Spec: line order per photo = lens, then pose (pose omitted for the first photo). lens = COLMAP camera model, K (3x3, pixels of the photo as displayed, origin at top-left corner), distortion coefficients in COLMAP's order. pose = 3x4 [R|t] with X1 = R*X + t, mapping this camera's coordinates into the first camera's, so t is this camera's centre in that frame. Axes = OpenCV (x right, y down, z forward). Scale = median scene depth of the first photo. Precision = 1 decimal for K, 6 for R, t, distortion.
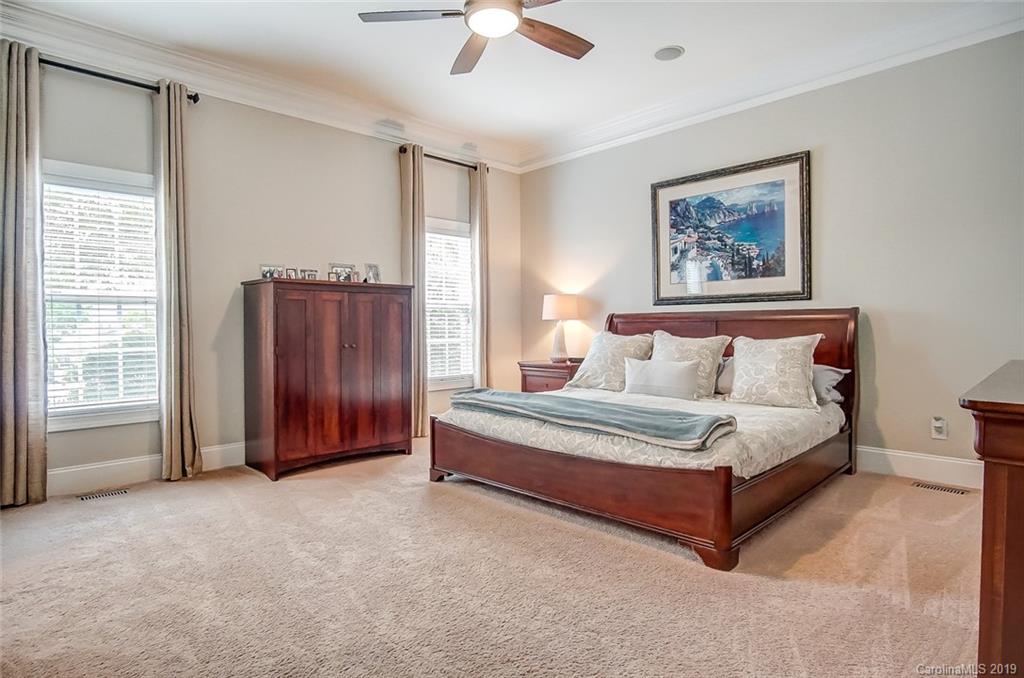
lens RADIAL K [[554.0, 0, 511.4], [0, 554.0, 330.2], [0, 0, 1]] dist [-0.027833, -0.000109]
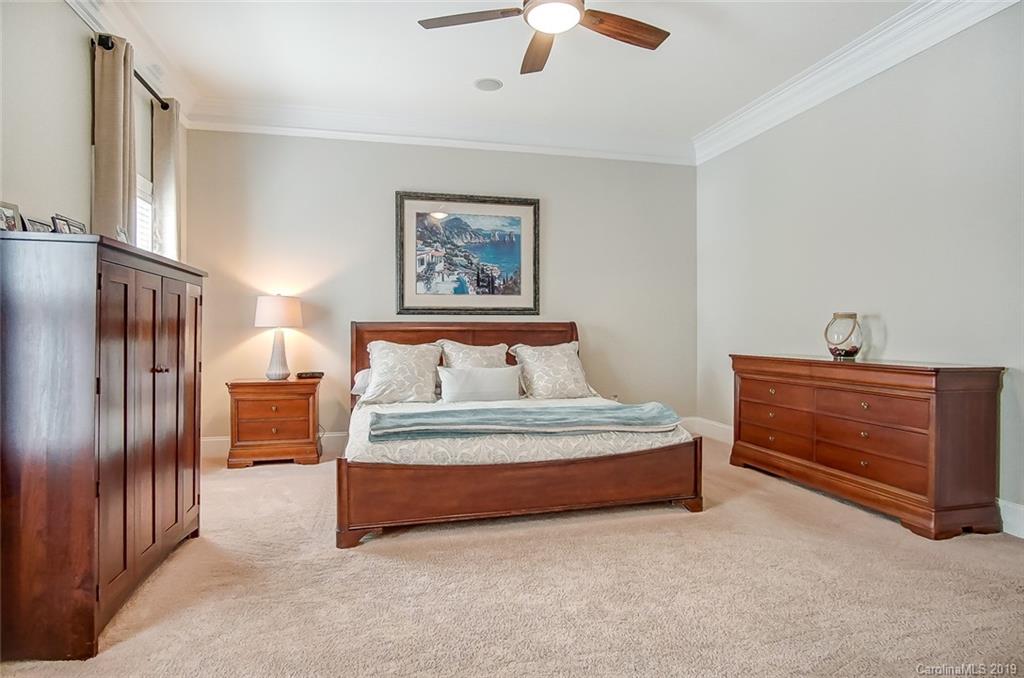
lens RADIAL K [[554.0, 0, 511.4], [0, 554.0, 330.2], [0, 0, 1]] dist [-0.027833, -0.000109]
pose [[0.499249, 0.009131, 0.866411, -0.553509], [0.005436, 0.999892, -0.013670, -0.002399], [-0.866442, 0.011534, 0.499145, 0.371122]]
